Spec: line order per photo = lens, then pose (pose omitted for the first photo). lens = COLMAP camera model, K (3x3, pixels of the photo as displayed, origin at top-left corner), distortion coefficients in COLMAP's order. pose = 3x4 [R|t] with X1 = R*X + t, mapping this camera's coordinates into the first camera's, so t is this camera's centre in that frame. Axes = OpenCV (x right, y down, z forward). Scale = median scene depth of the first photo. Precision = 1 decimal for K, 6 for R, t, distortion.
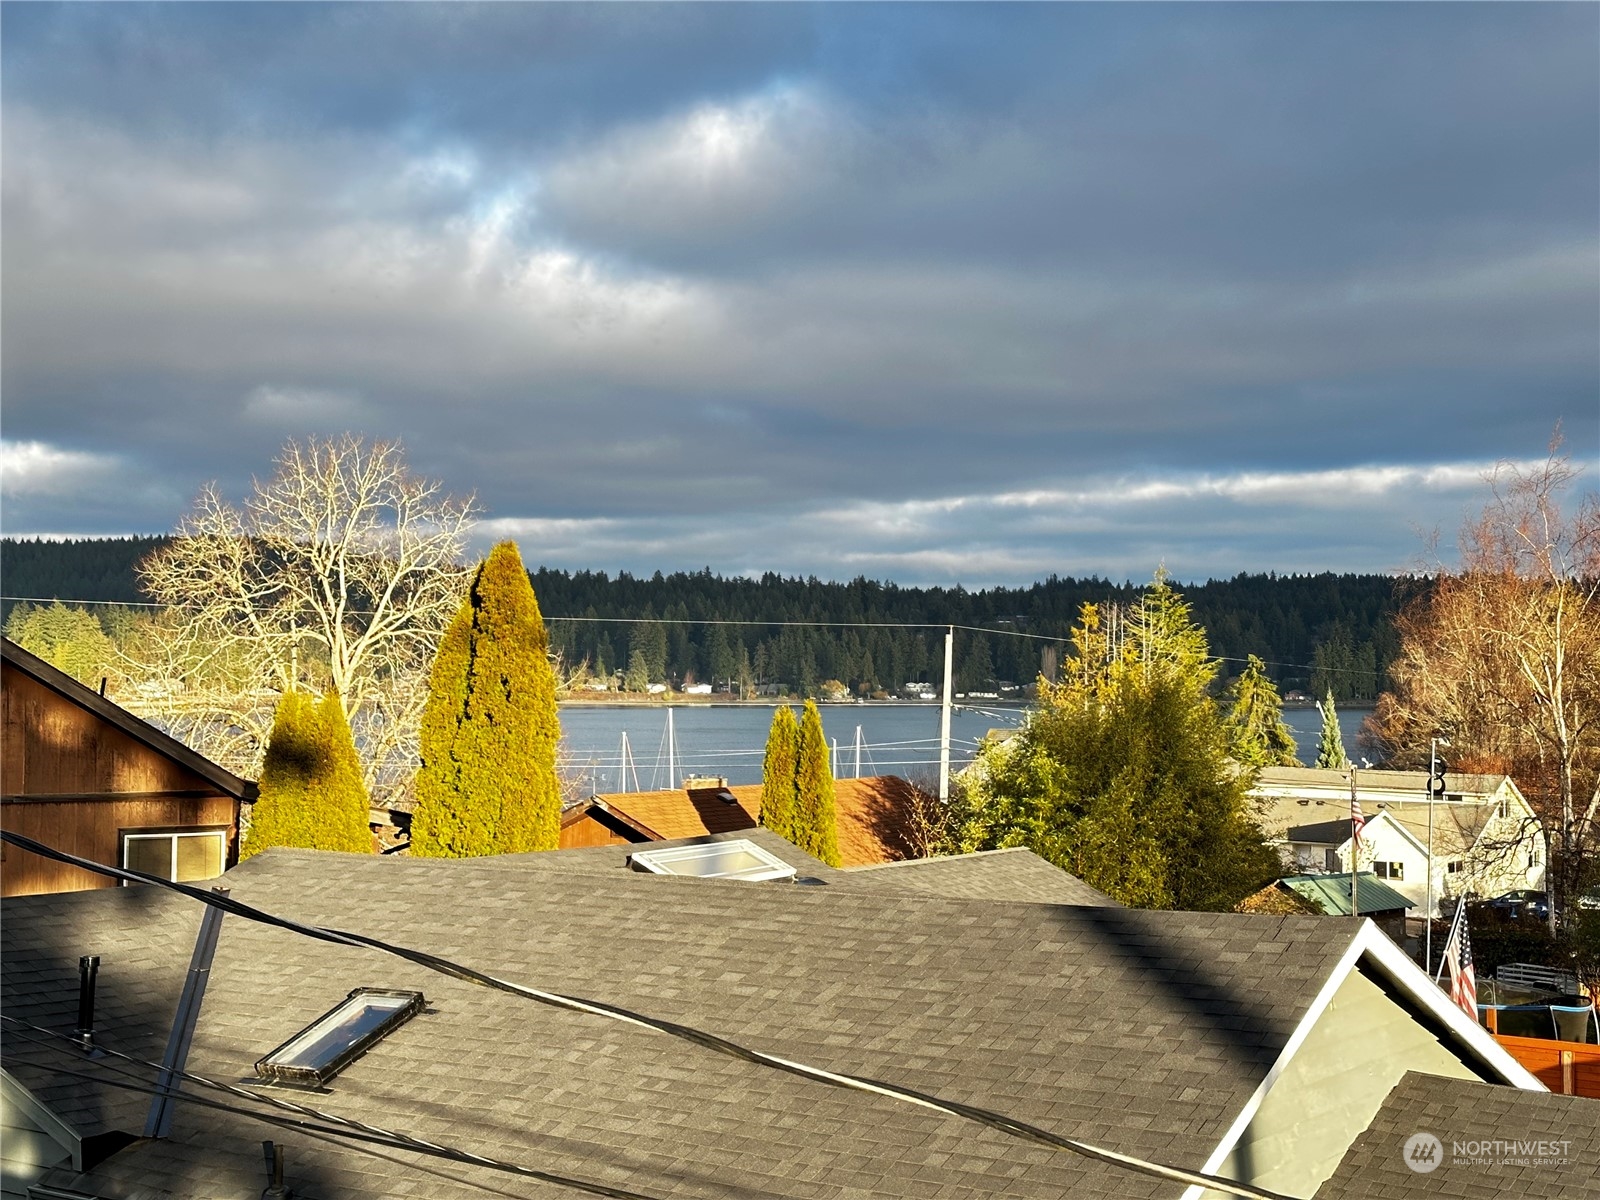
lens RADIAL K [[2250.0, 0, 800.0], [0, 2250.0, 600.0], [0, 0, 1]] dist [0.115093, 0.011895]
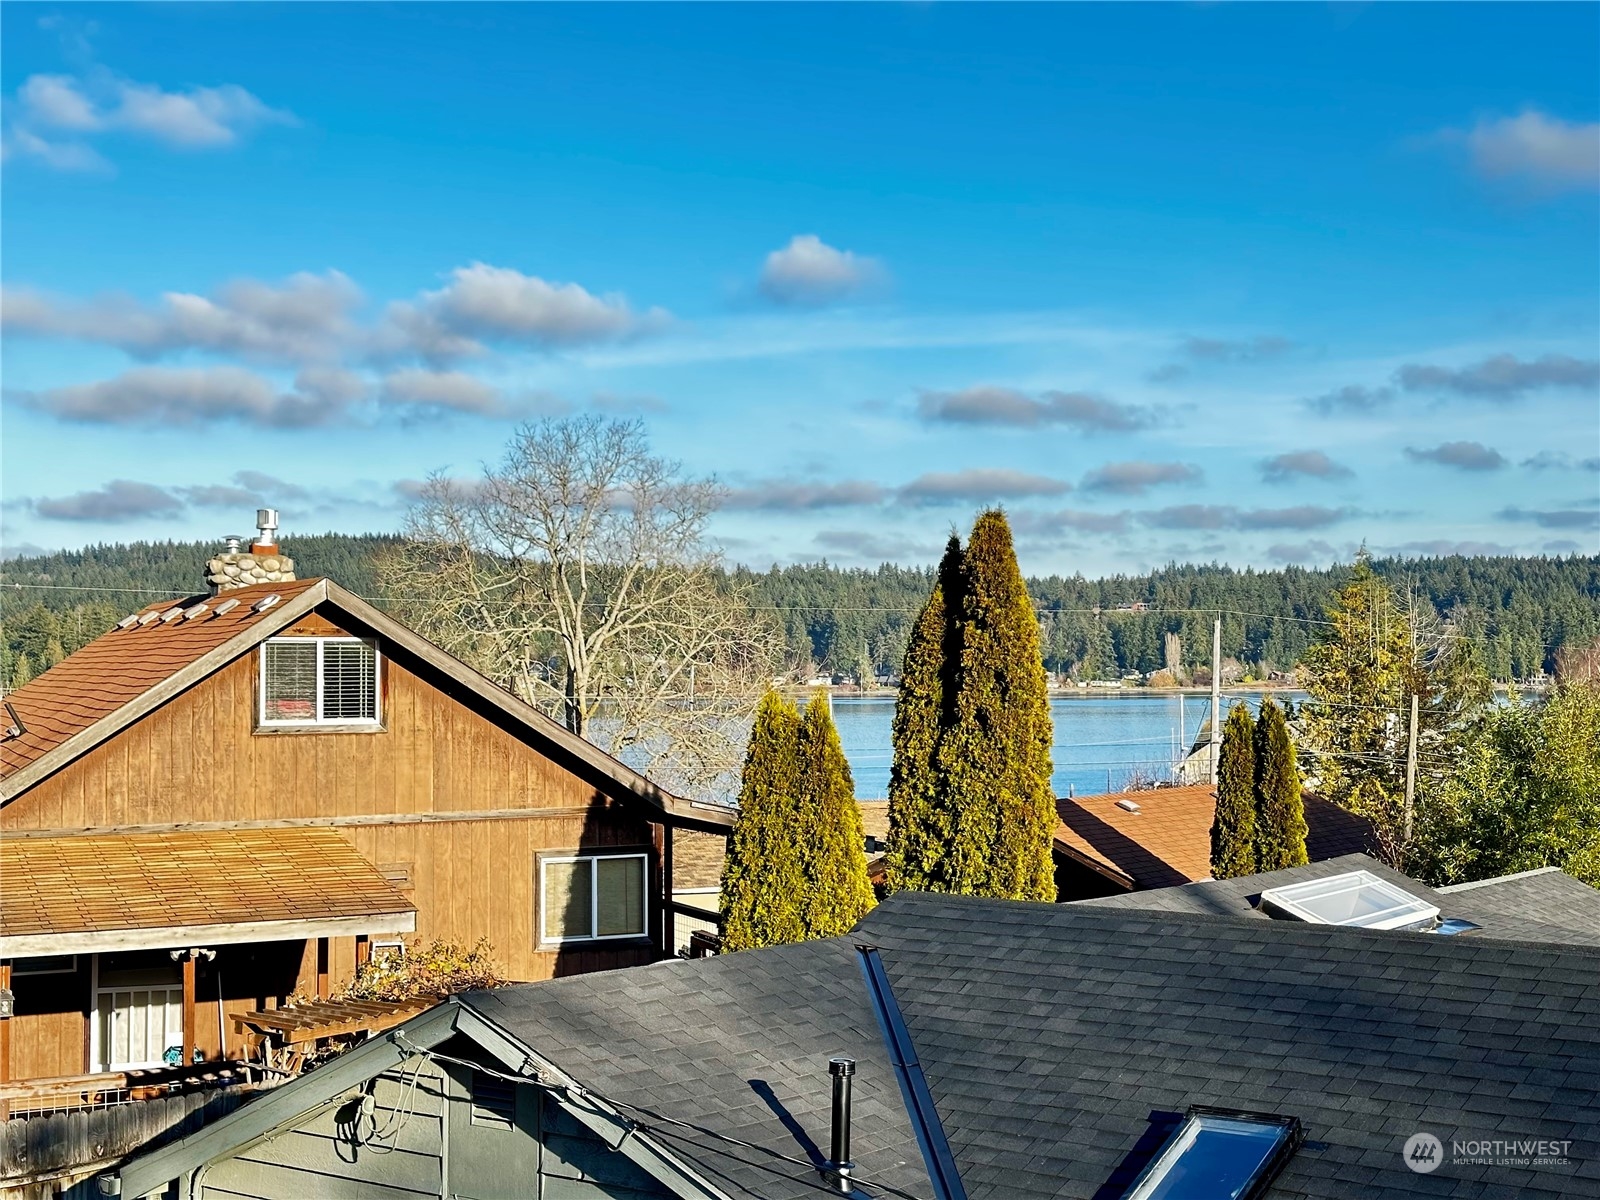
lens RADIAL K [[2216.4, 0, 746.5], [0, 2216.4, 596.7], [0, 0, 1]] dist [0.172049, 0.047597]
pose [[0.998049, -0.014649, -0.060688, -0.168012], [0.014744, 0.999891, 0.001121, 0.003988], [0.060665, -0.002013, 0.998156, 0.161320]]
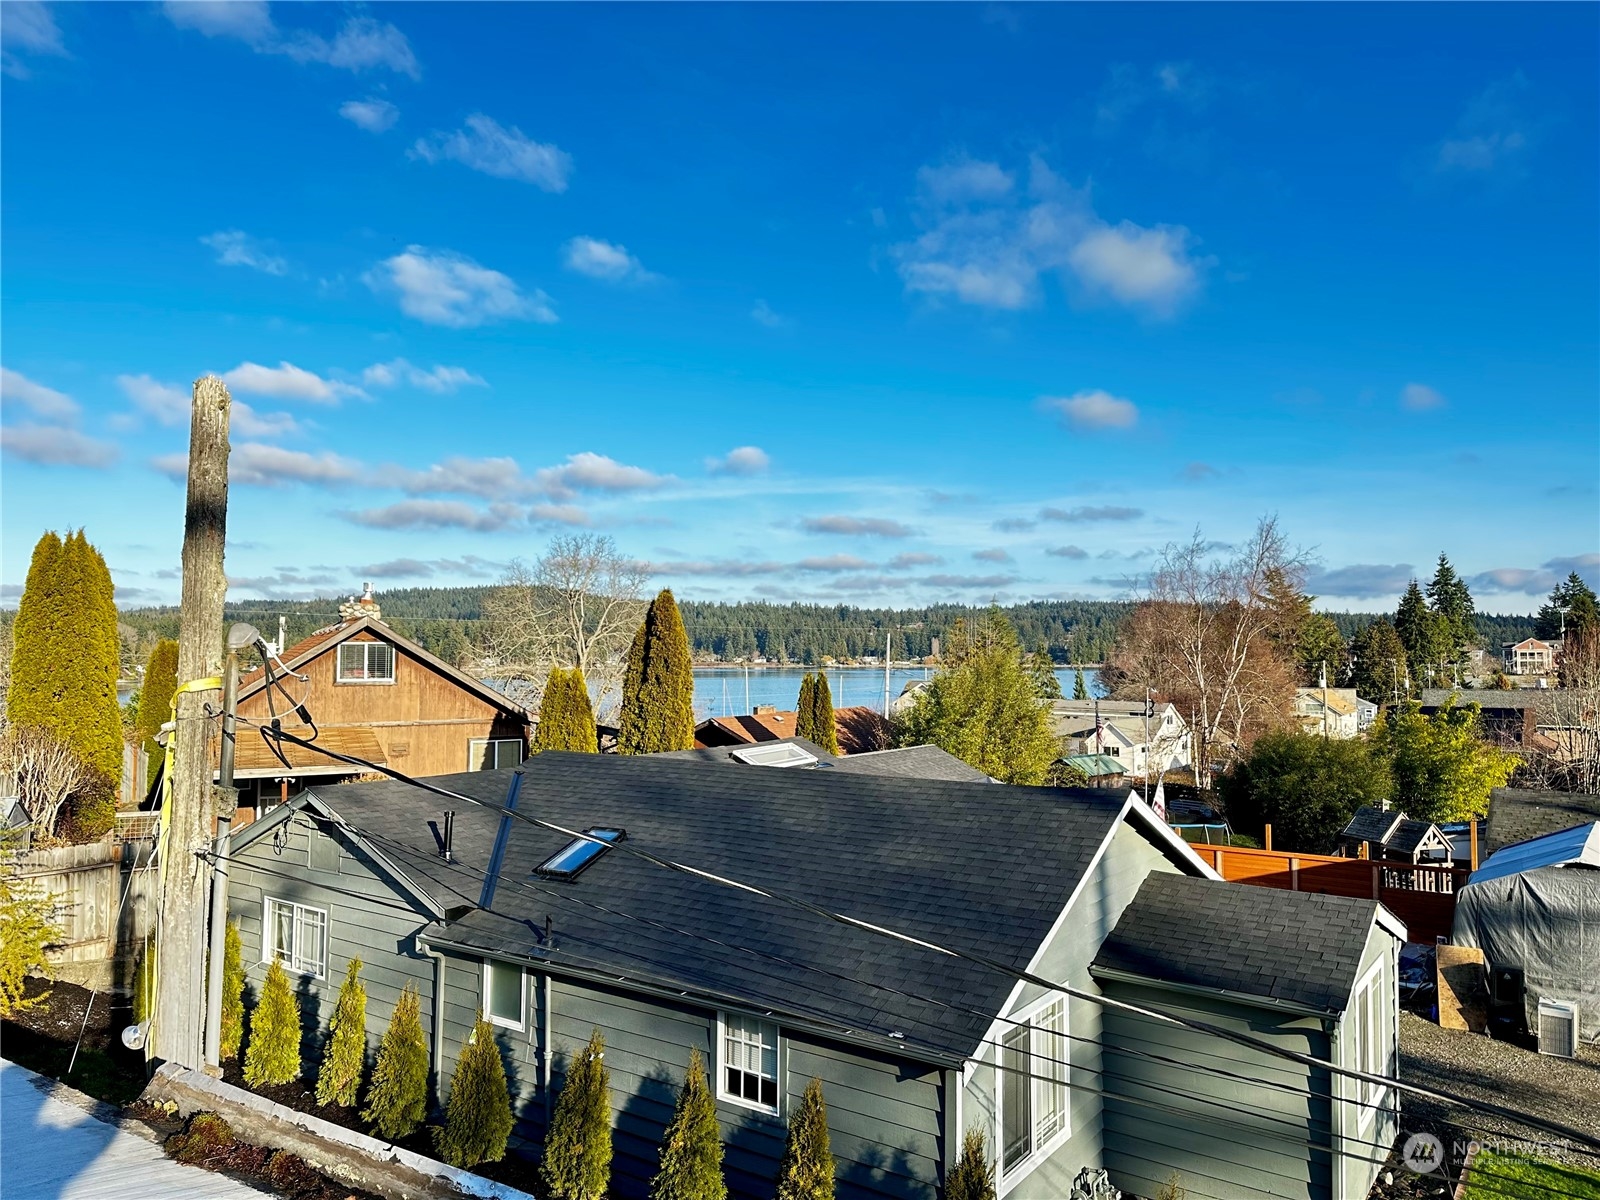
lens RADIAL K [[1124.4, 0, 800.0], [0, 1124.4, 600.0], [0, 0, 1]] dist [0.095237, -0.098418]
pose [[0.999943, -0.006321, -0.008555, -0.006652], [0.006203, 0.999886, -0.013753, -0.002107], [0.008641, 0.013699, 0.999869, 0.031978]]
